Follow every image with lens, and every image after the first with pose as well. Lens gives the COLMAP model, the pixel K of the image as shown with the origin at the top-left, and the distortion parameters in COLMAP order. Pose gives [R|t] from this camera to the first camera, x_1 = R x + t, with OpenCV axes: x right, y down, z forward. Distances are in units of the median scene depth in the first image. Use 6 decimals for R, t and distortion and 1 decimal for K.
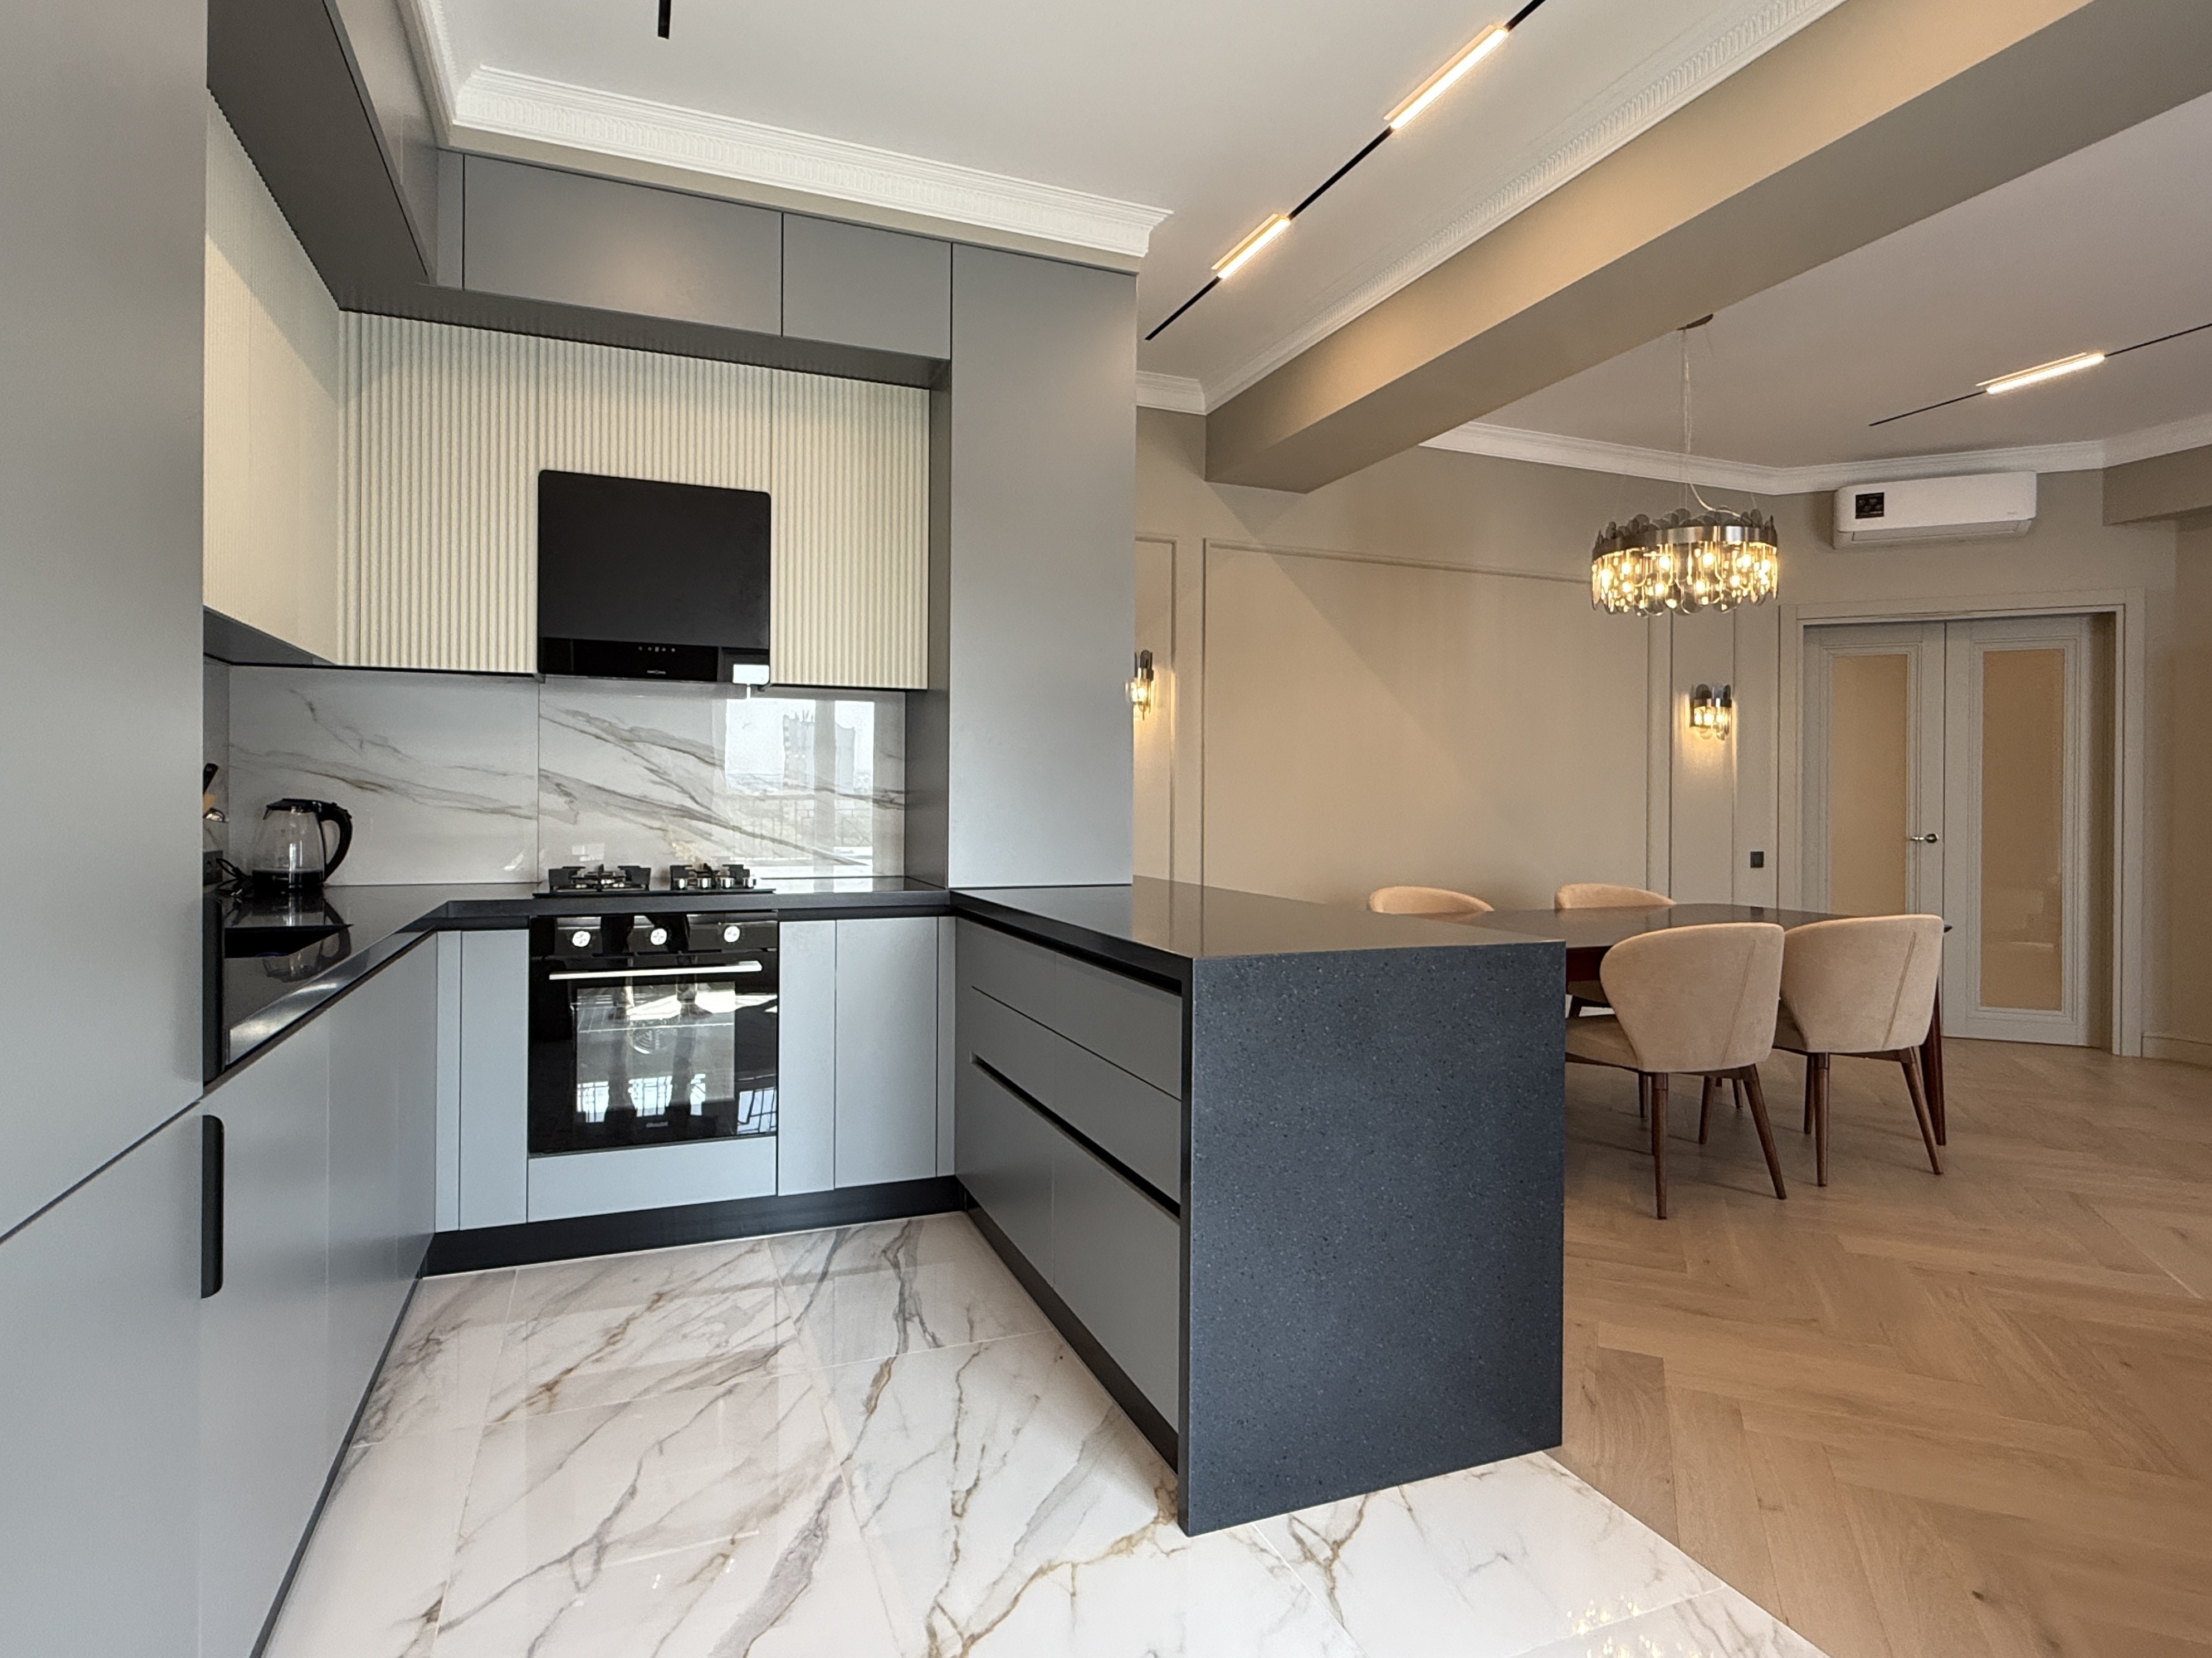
lens RADIAL K [[1189.5, 0, 1106.0], [0, 1189.5, 829.0], [0, 0, 1]] dist [-0.001397, -0.000195]
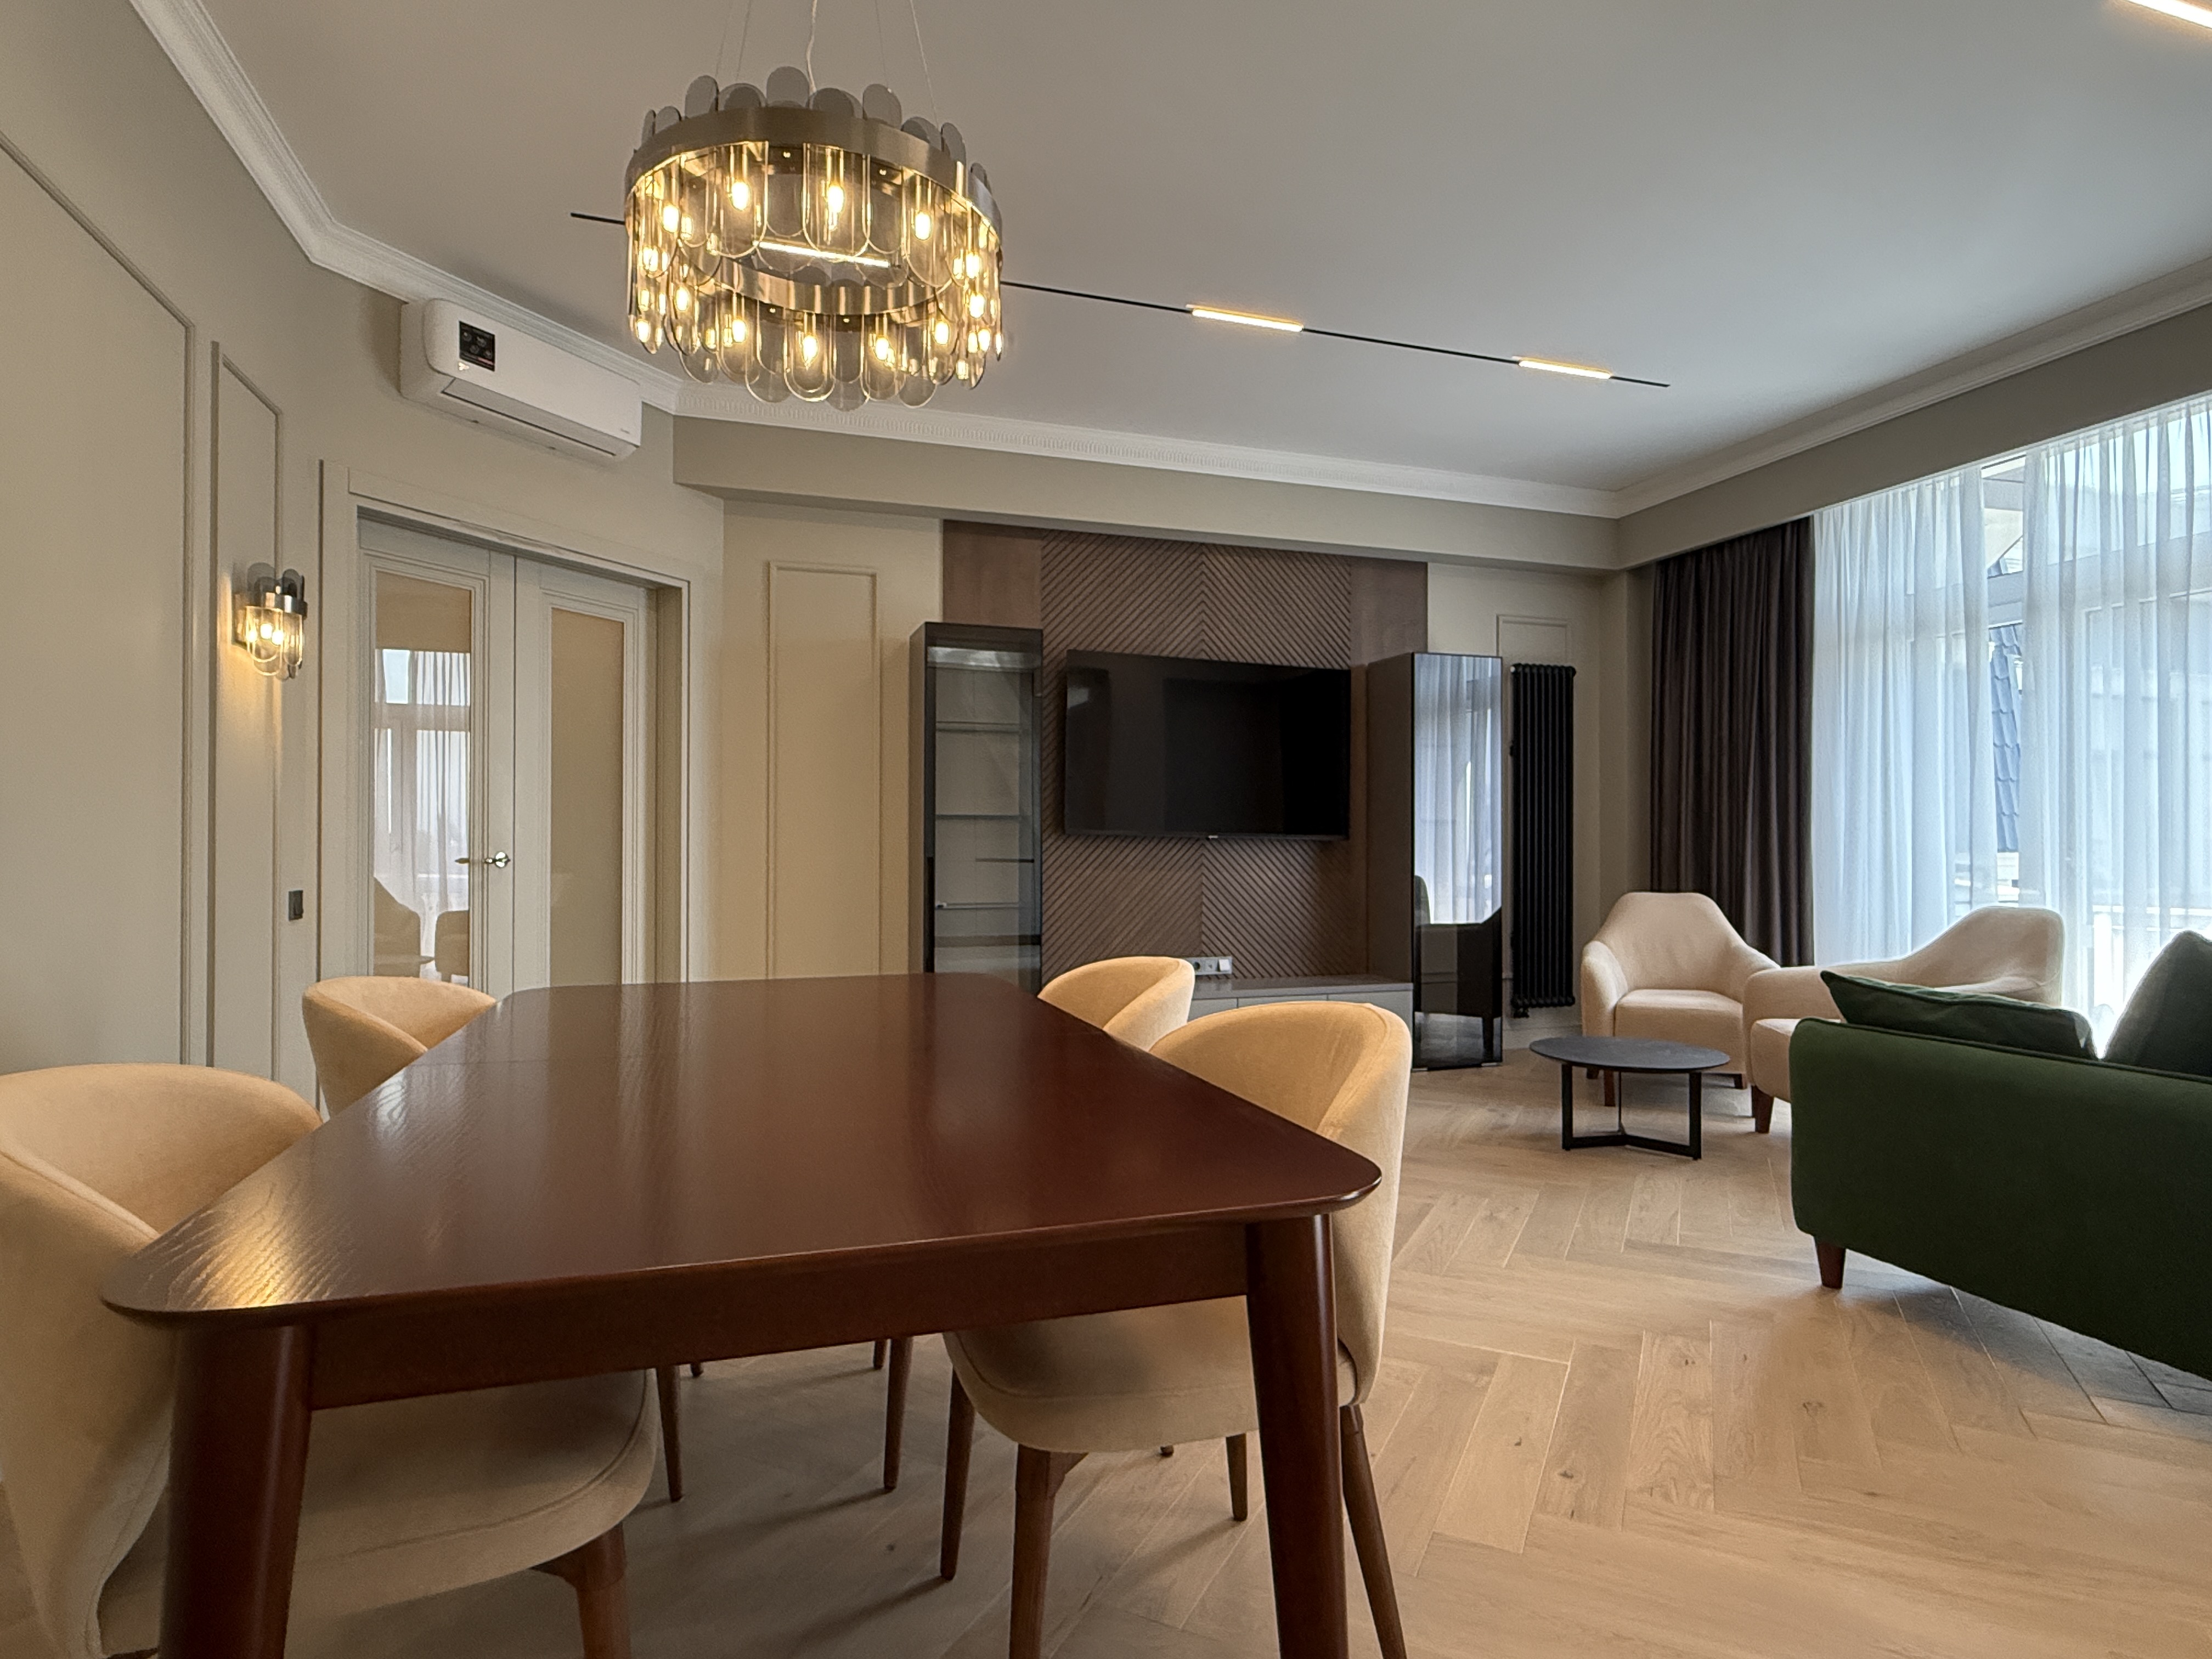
lens RADIAL K [[1189.6, 0, 1106.0], [0, 1189.6, 829.5], [0, 0, 1]] dist [-0.001397, -0.000195]
pose [[0.060755, 0.001626, 0.998151, 0.016544], [0.021002, 0.999775, -0.002907, 0.000110], [-0.997932, 0.021139, 0.060708, 0.620031]]
